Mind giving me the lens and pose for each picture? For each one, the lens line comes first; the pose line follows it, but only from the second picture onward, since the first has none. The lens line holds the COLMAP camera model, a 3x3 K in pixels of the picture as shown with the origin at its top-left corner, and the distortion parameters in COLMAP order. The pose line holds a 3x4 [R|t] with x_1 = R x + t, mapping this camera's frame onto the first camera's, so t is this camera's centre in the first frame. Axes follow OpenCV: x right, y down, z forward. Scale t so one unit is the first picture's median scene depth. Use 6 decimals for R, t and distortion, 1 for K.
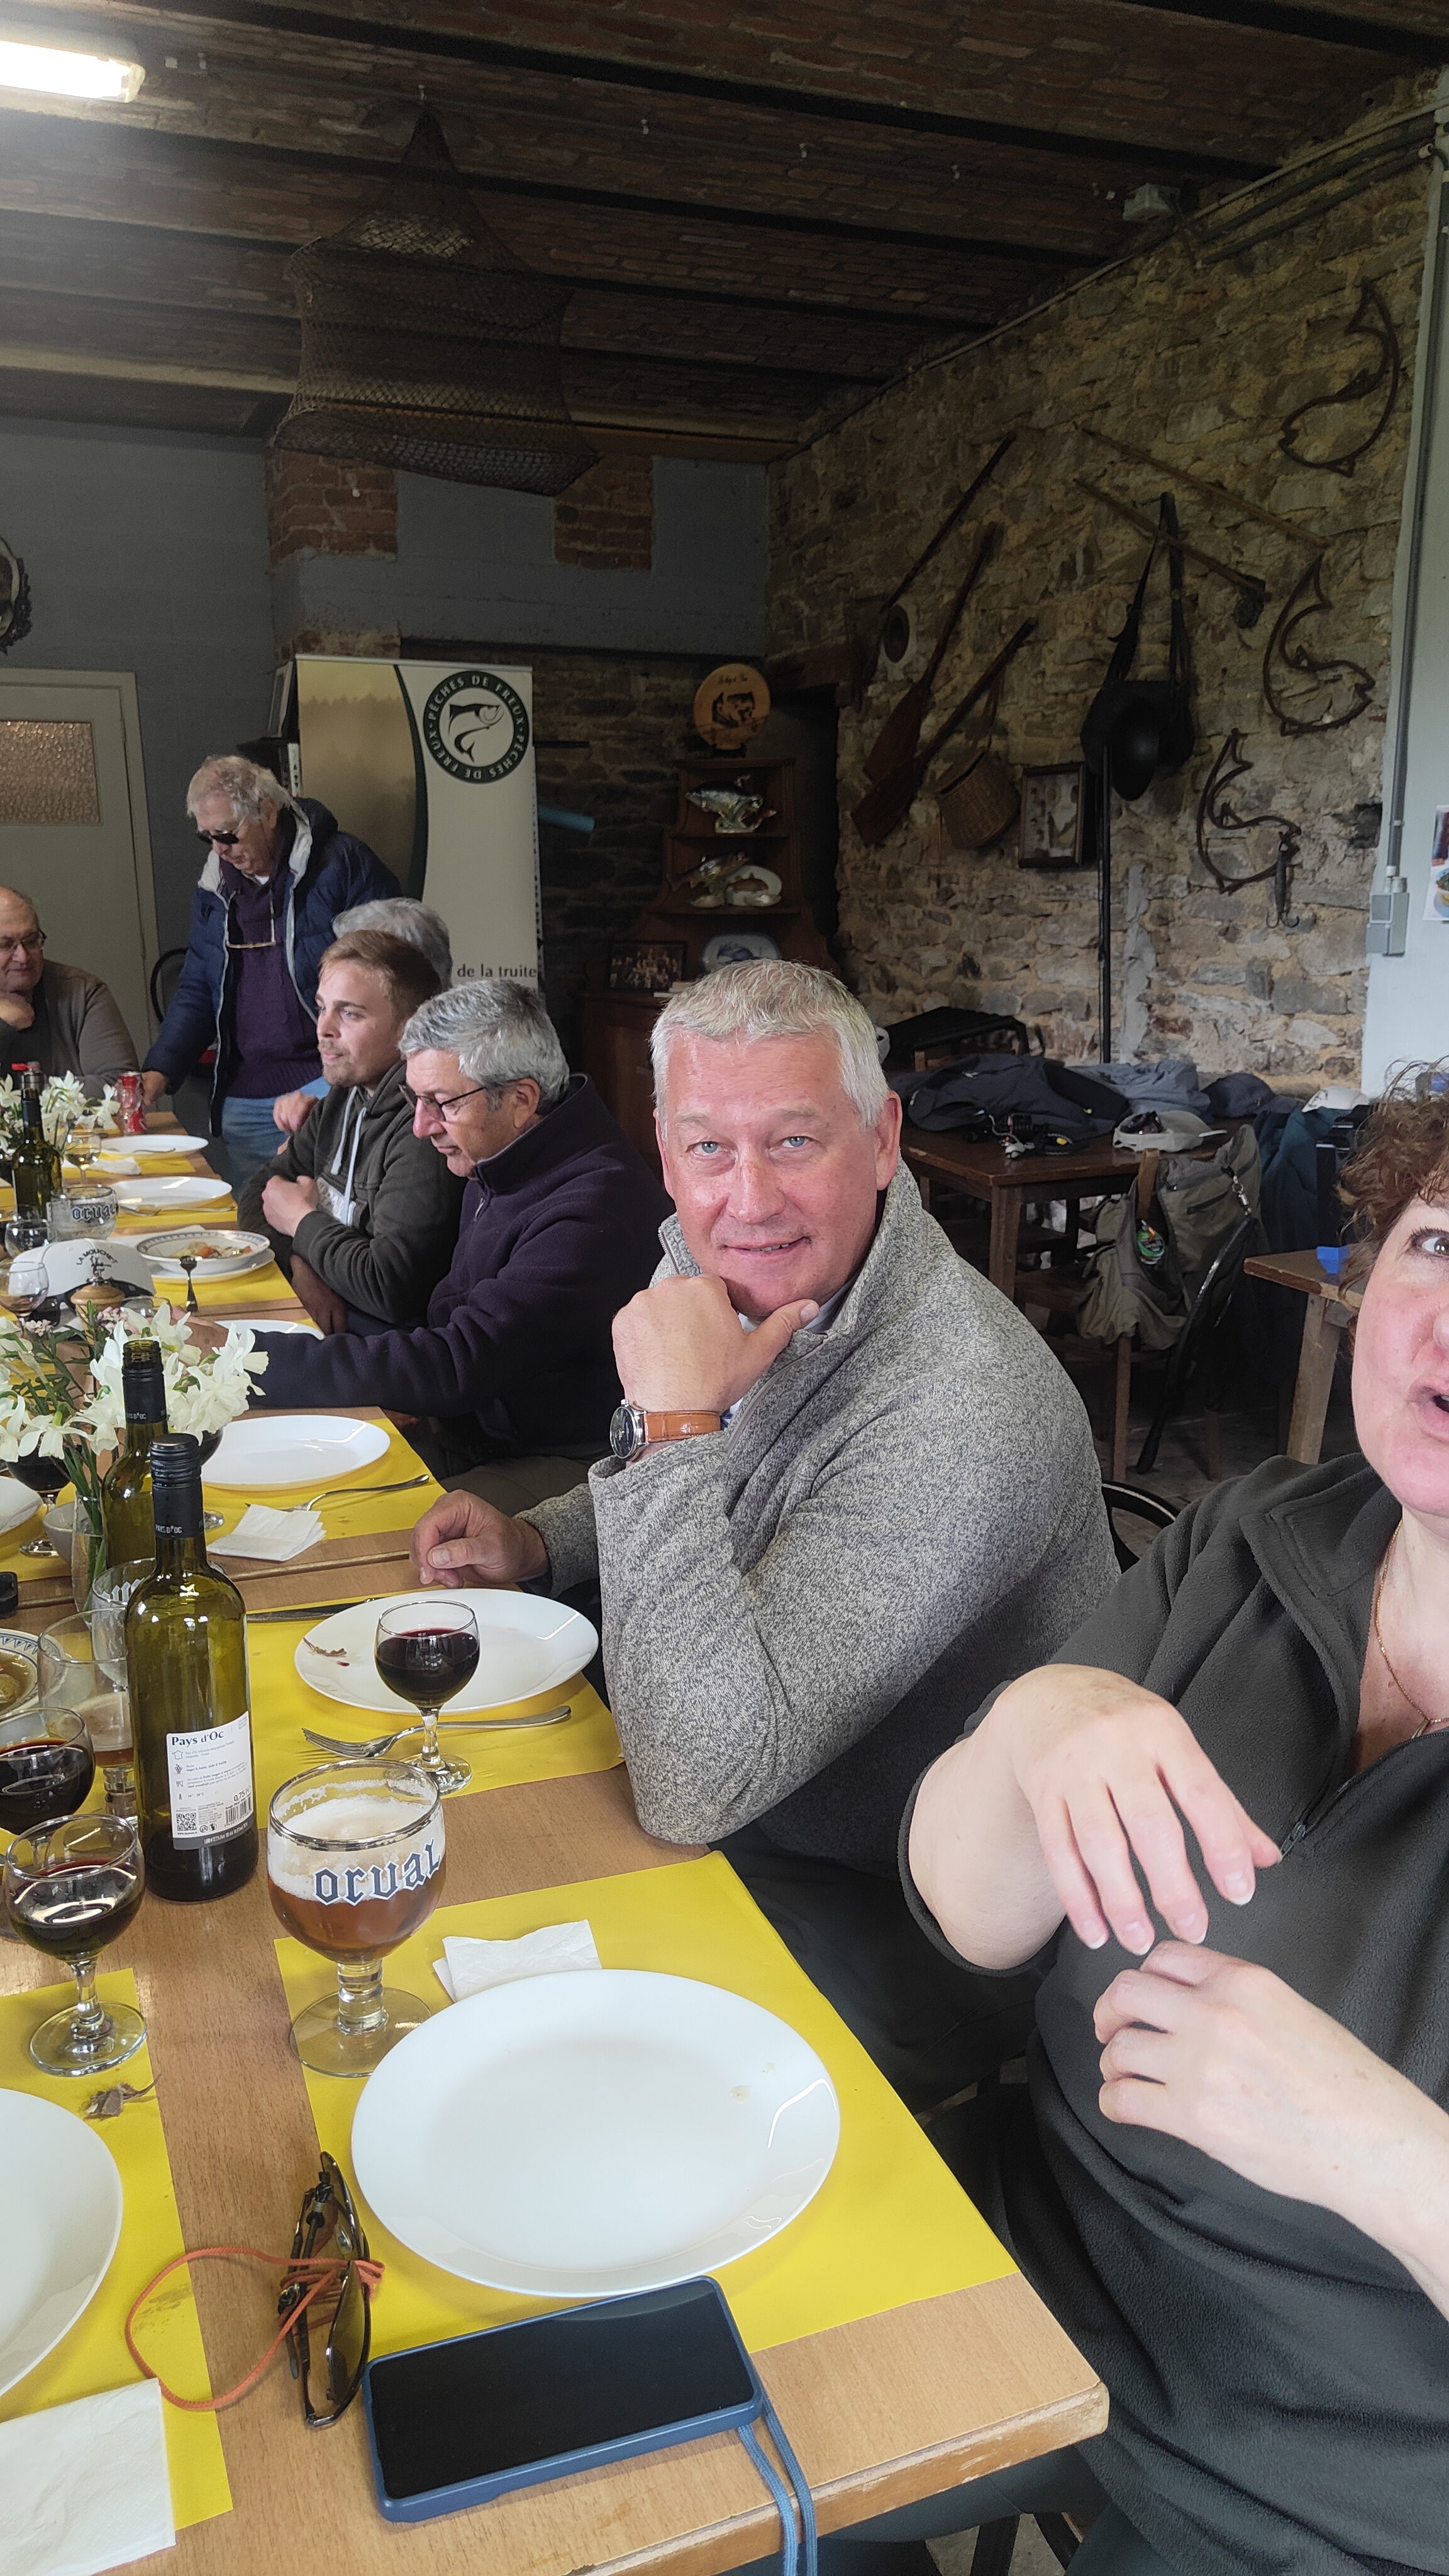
lens RADIAL K [[1822.2, 0, 715.3], [0, 1822.2, 1341.3], [0, 0, 1]] dist [0.002423, 0.006642]
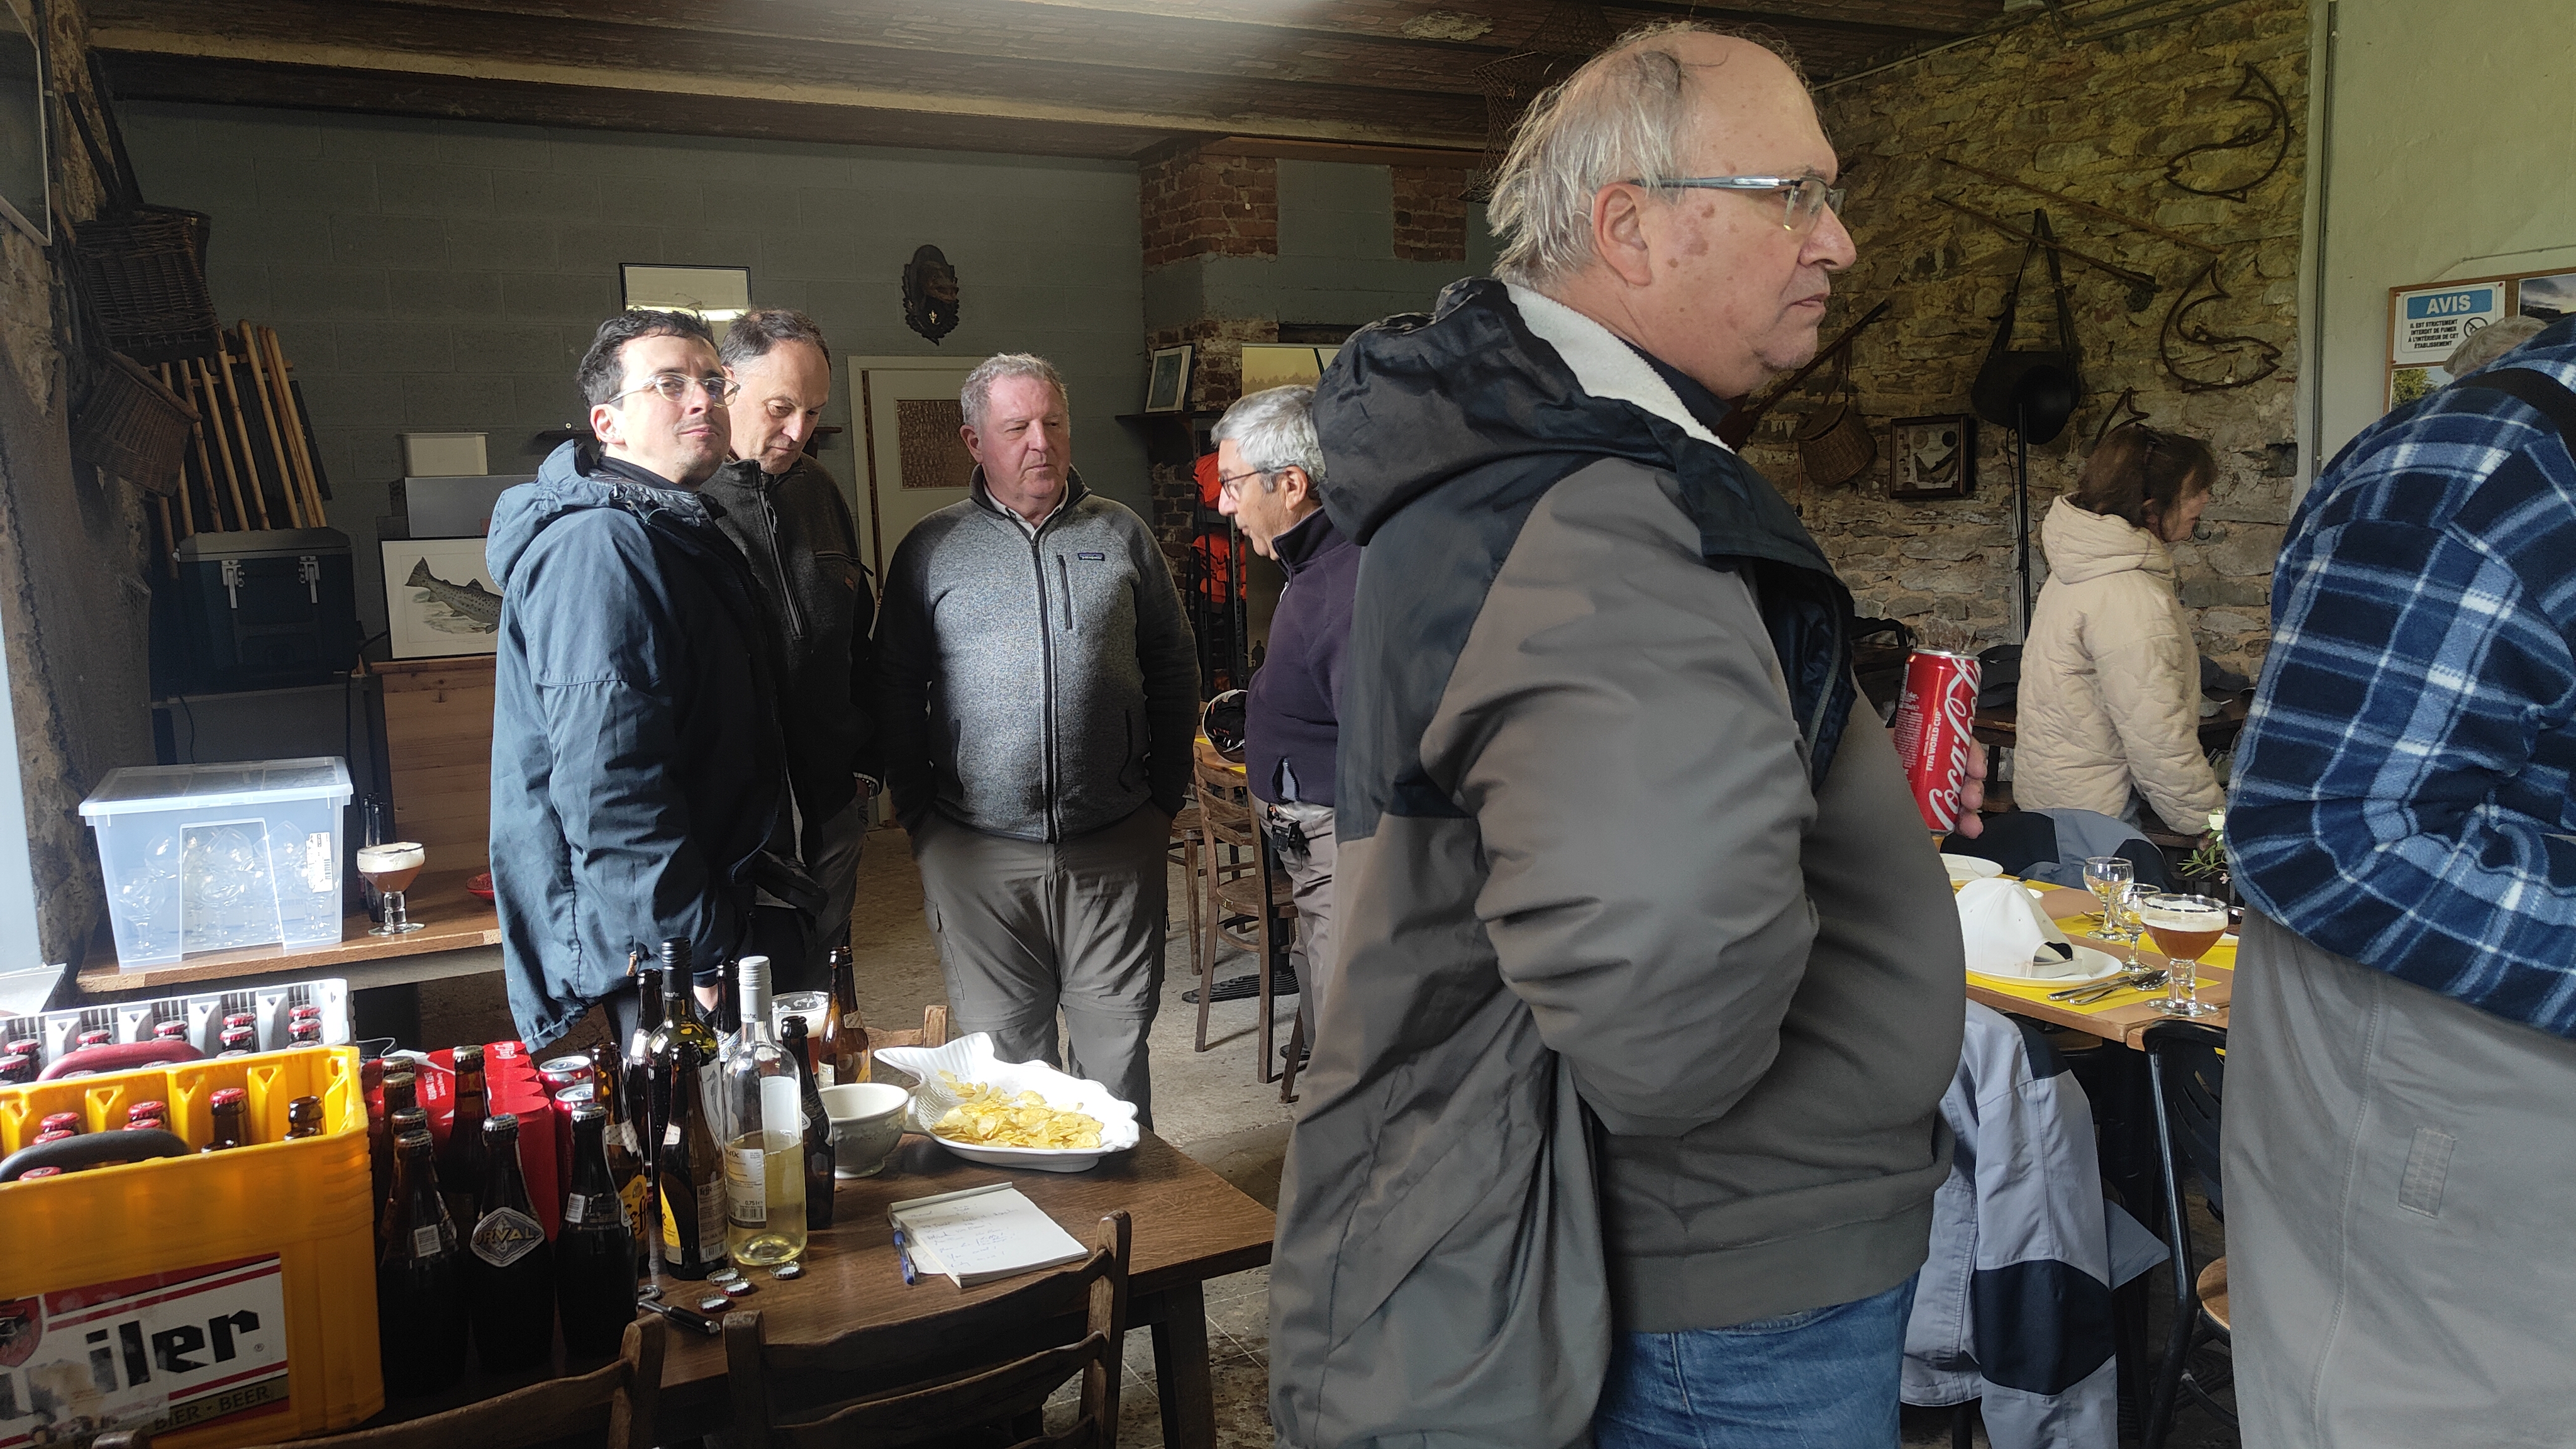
lens RADIAL K [[1805.6, 0, 1278.1], [0, 1805.6, 709.8], [0, 0, 1]] dist [0.015791, -0.000916]
pose [[0.992938, -0.049109, 0.107992, -0.376321], [0.063034, 0.989564, -0.129575, 0.008952], [-0.100501, 0.135468, 0.985671, -0.124935]]
